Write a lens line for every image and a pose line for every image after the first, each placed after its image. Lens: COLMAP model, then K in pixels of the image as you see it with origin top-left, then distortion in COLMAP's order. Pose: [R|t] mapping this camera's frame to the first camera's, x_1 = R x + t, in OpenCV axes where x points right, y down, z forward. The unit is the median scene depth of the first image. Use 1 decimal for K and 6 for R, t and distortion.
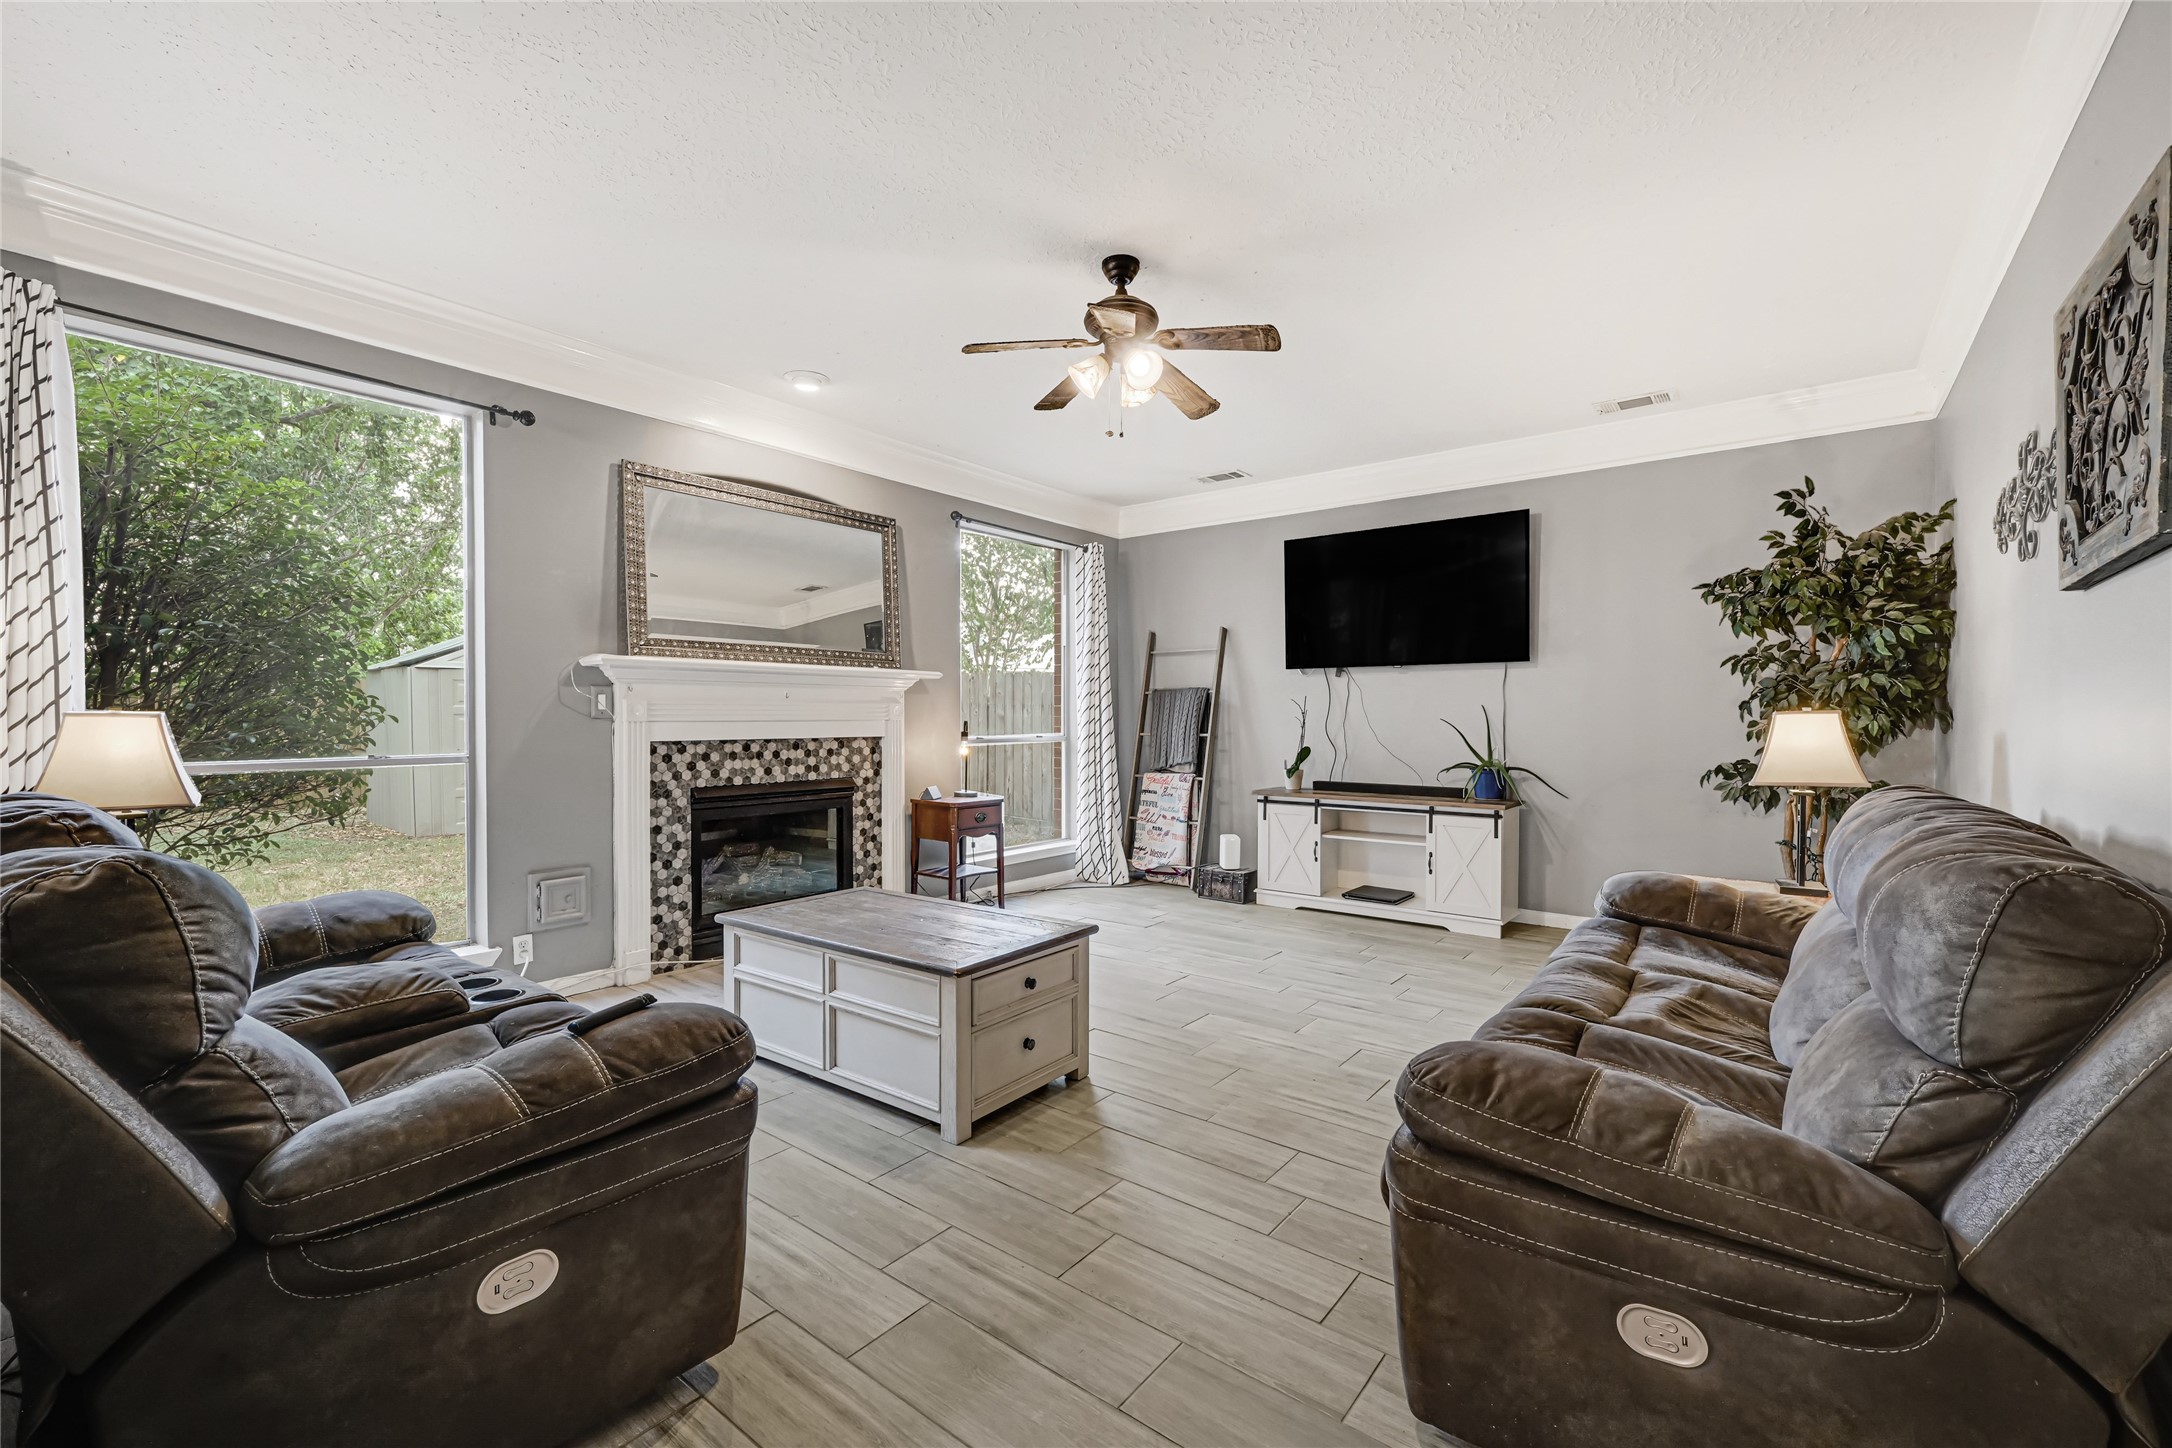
lens RADIAL K [[896.6, 0, 1087.1], [0, 896.6, 724.1], [0, 0, 1]] dist [0.003102, 0.000072]
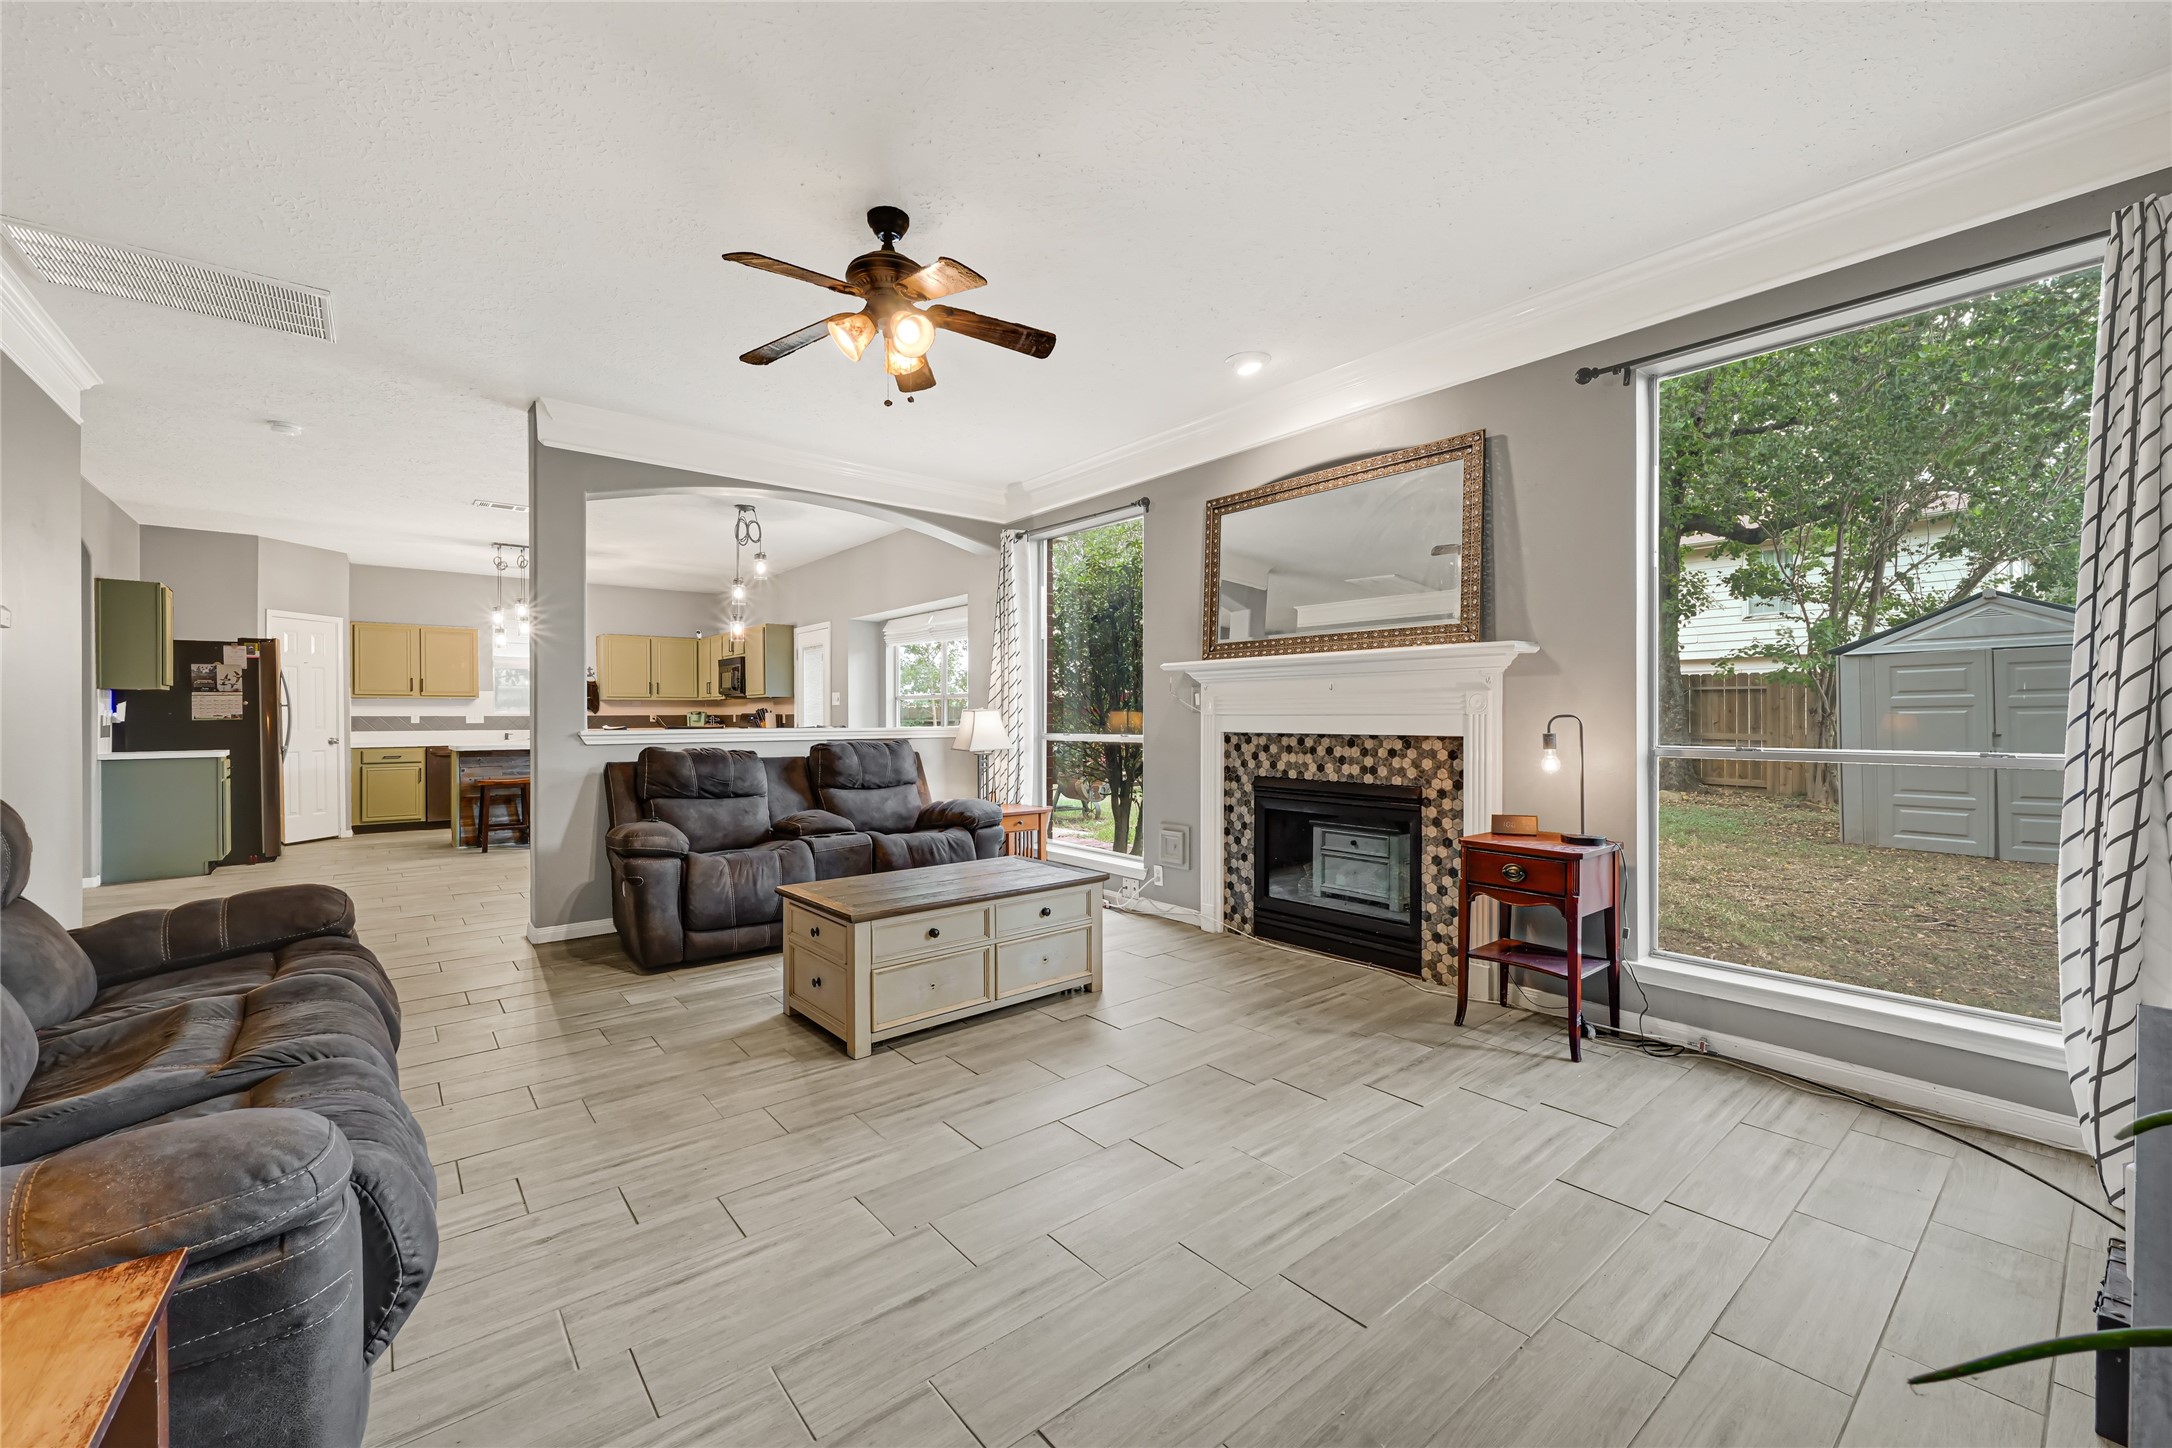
lens RADIAL K [[876.4, 0, 1090.3], [0, 876.4, 720.4], [0, 0, 1]] dist [-0.009848, -0.000076]
pose [[-0.213861, 0.010495, -0.976808, 0.605761], [-0.003674, 0.999927, 0.011547, -0.007625], [0.976857, 0.006058, -0.213807, 0.971501]]
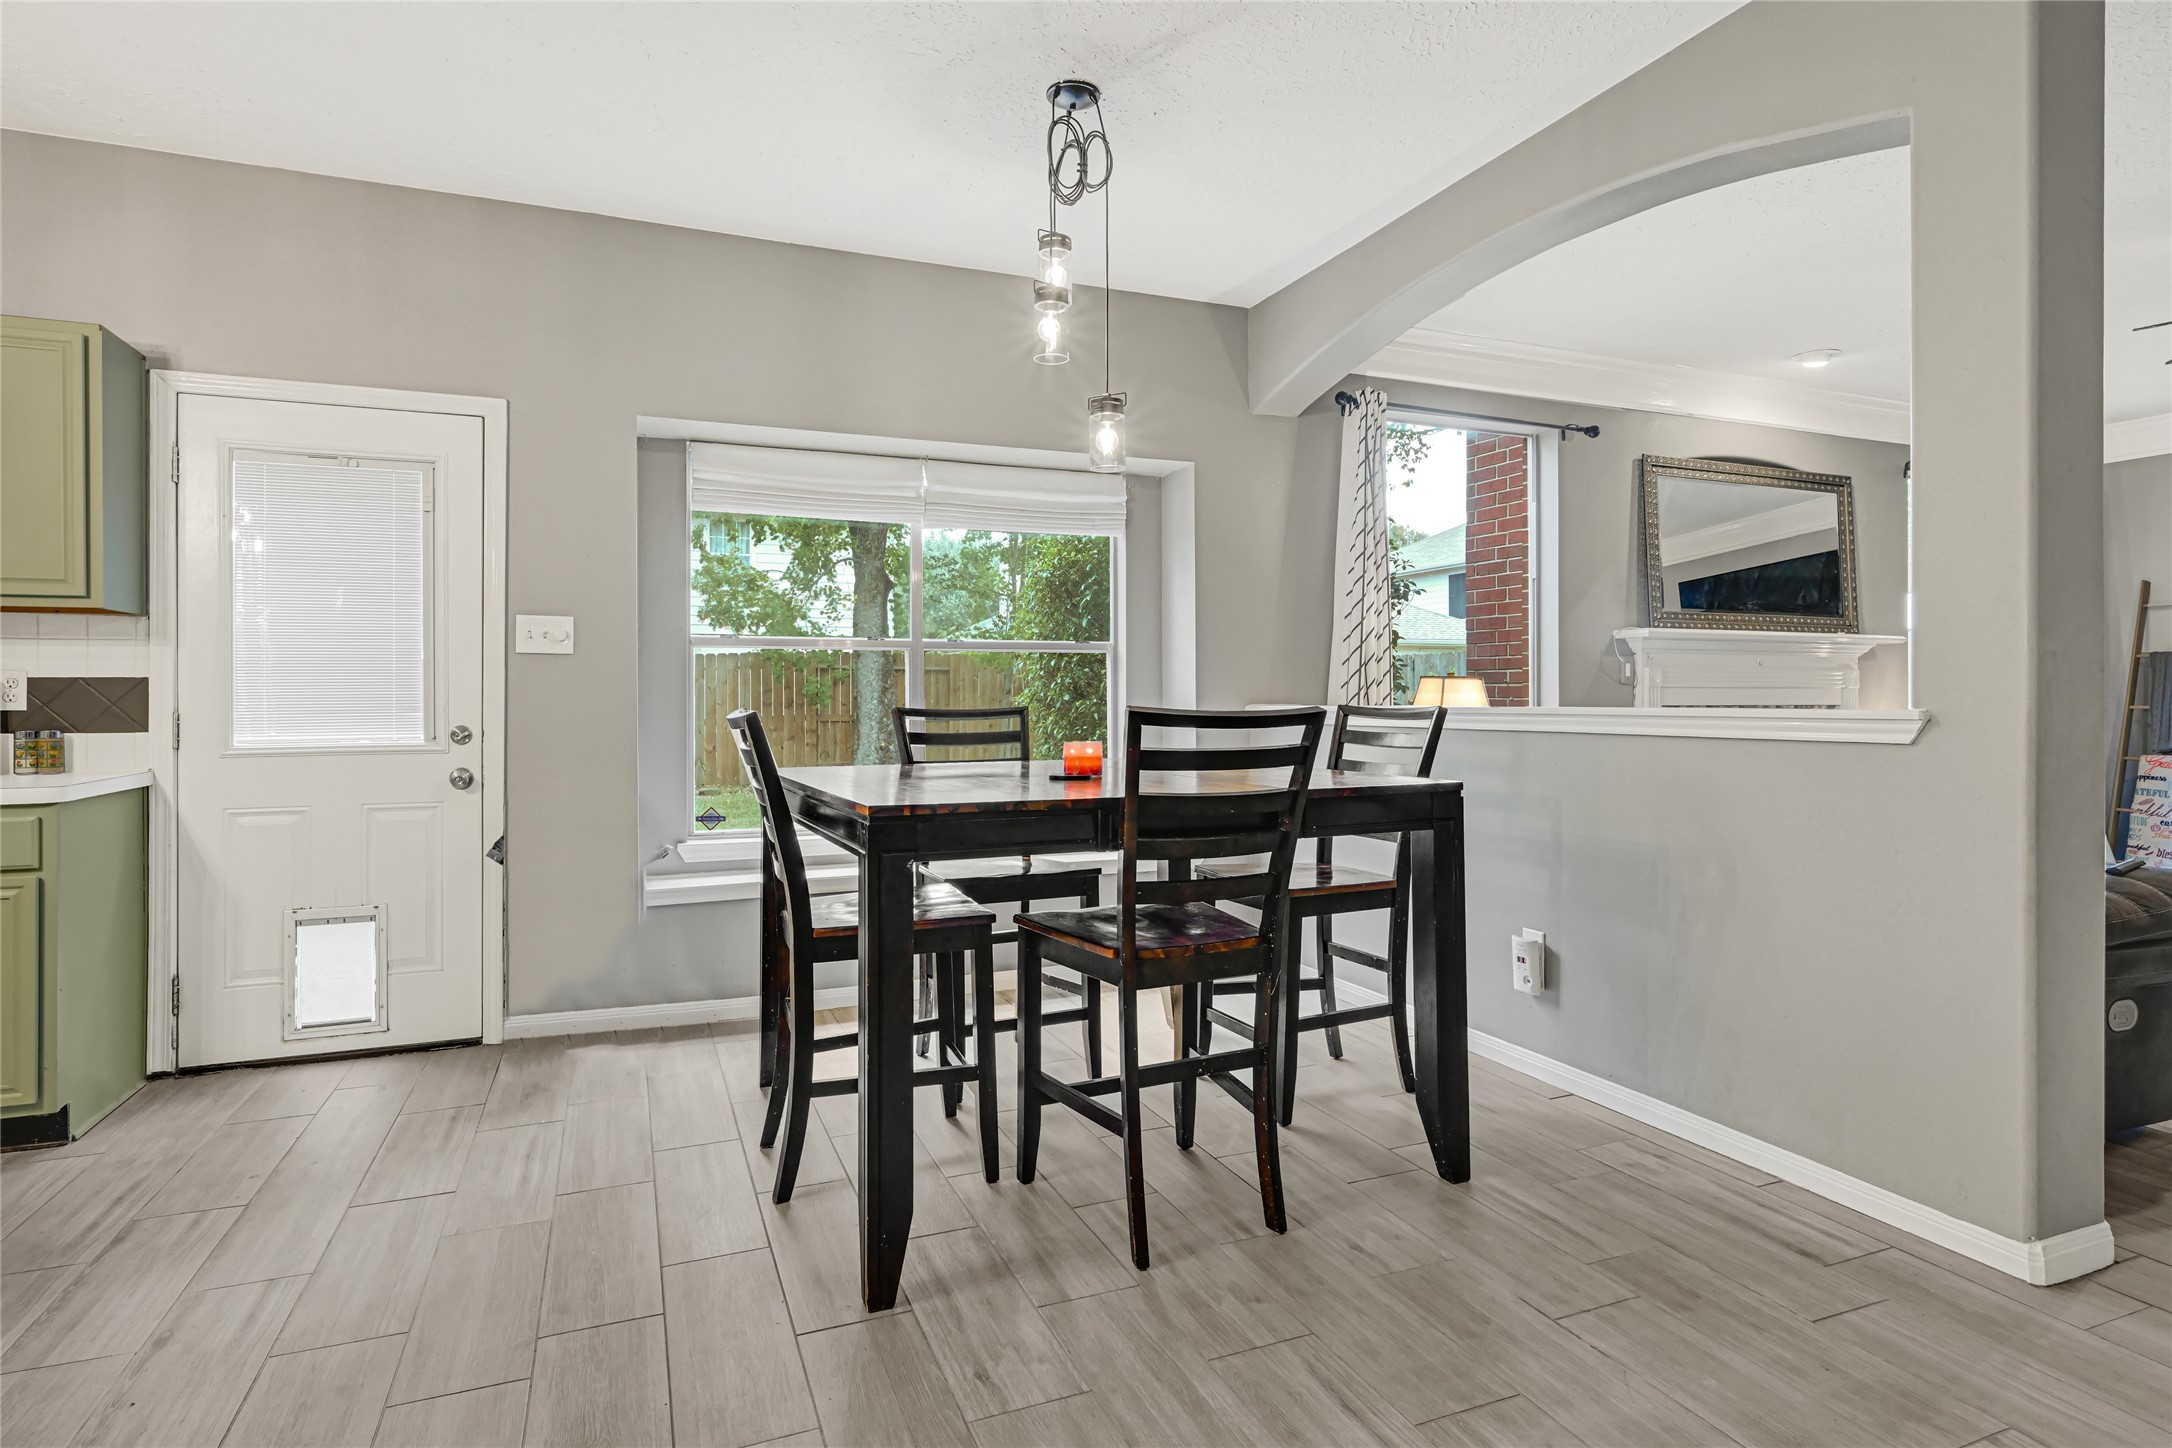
lens RADIAL K [[1135.7, 0, 1087.6], [0, 1135.7, 704.9], [0, 0, 1]] dist [-0.001561, -0.000180]
pose [[0.871230, 0.008431, -0.490803, -0.373892], [-0.006879, 0.999964, 0.004967, 0.014764], [0.490828, -0.000952, 0.871256, -0.513383]]
